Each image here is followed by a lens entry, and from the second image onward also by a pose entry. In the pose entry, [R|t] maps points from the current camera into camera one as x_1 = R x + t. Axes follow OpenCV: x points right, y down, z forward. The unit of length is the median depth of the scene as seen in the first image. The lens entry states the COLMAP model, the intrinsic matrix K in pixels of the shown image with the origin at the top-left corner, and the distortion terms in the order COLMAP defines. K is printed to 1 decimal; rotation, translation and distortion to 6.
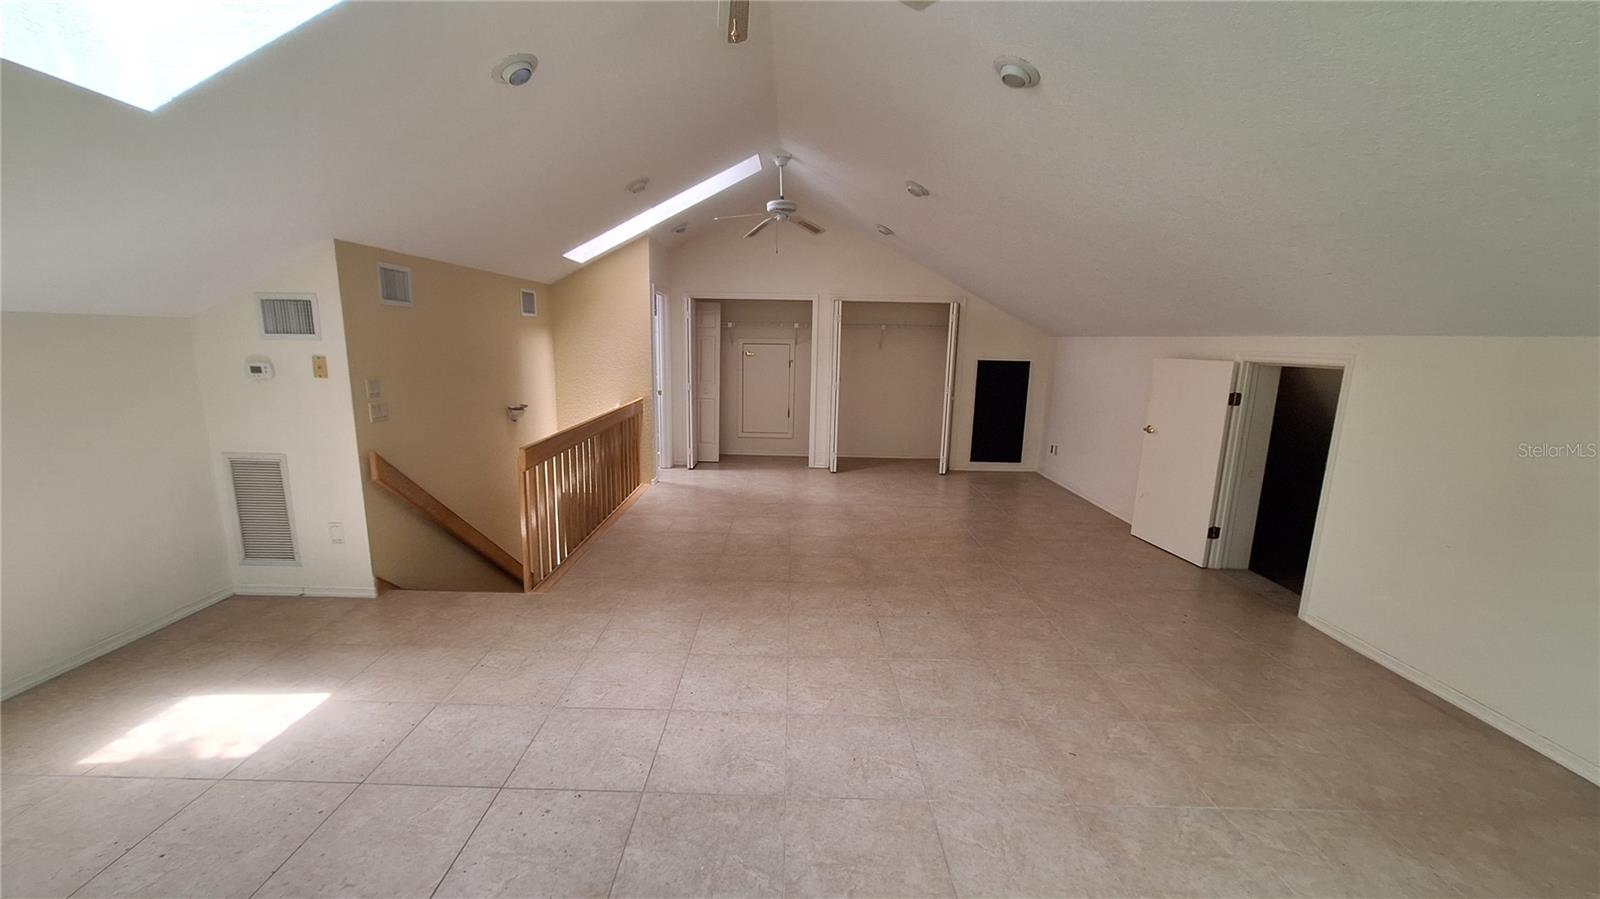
lens RADIAL K [[638.0, 0, 782.4], [0, 638.0, 467.1], [0, 0, 1]] dist [-0.003604, 0.000003]
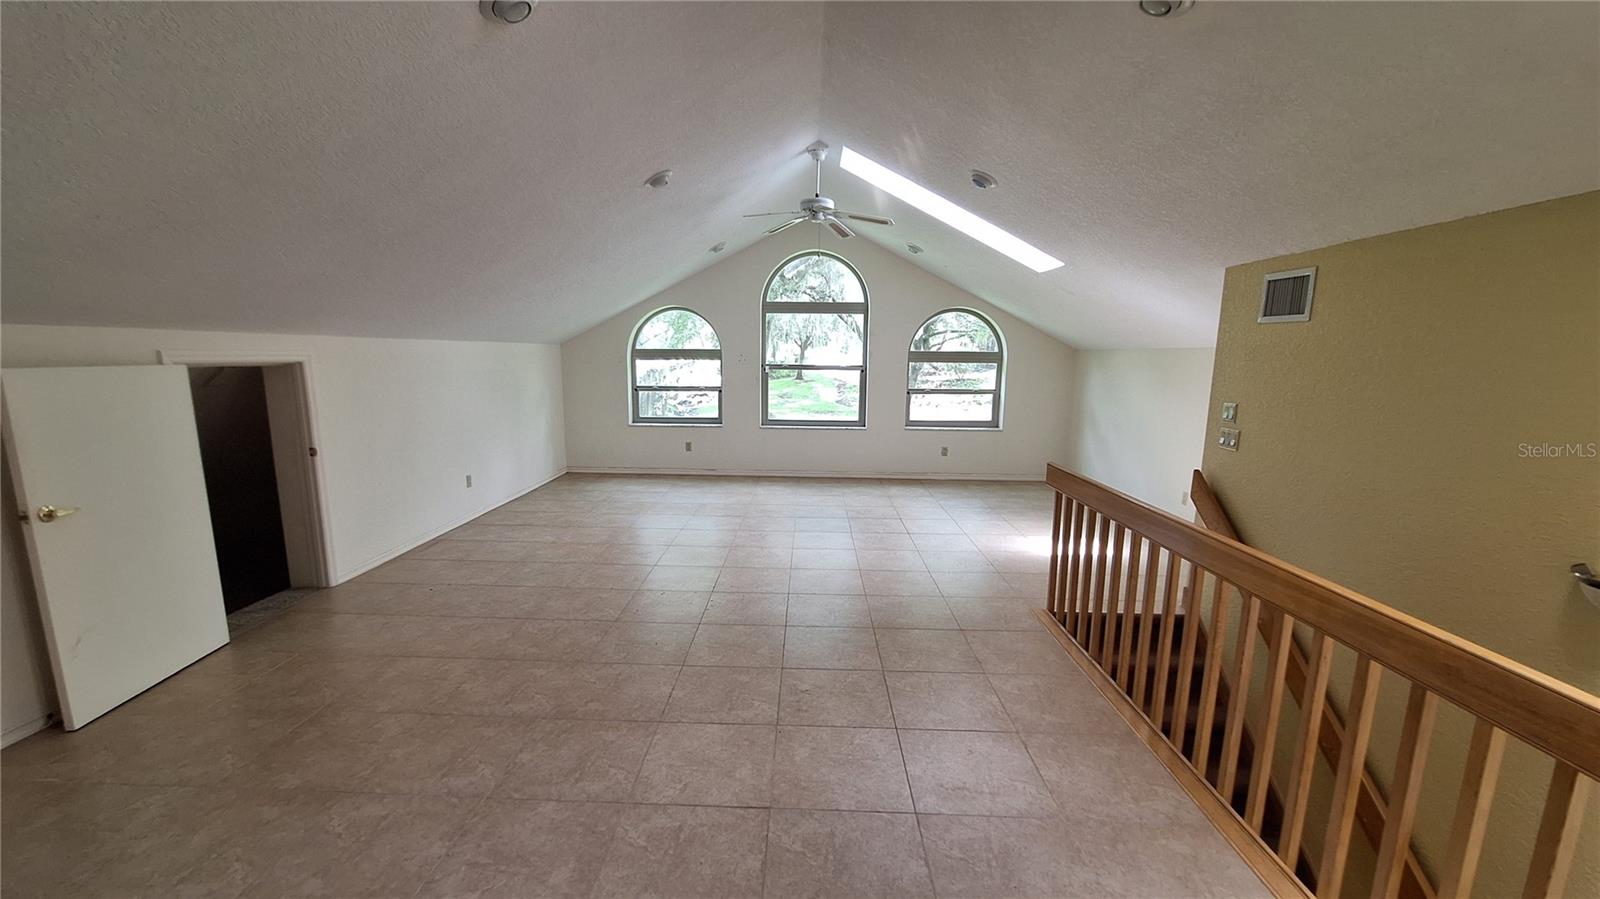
lens RADIAL K [[638.0, 0, 782.4], [0, 638.0, 467.1], [0, 0, 1]] dist [-0.003604, 0.000003]
pose [[-0.999336, -0.029332, 0.021593, 0.002717], [-0.019406, 0.930475, 0.365842, -0.382428], [-0.030822, 0.365180, -0.930426, 1.928910]]
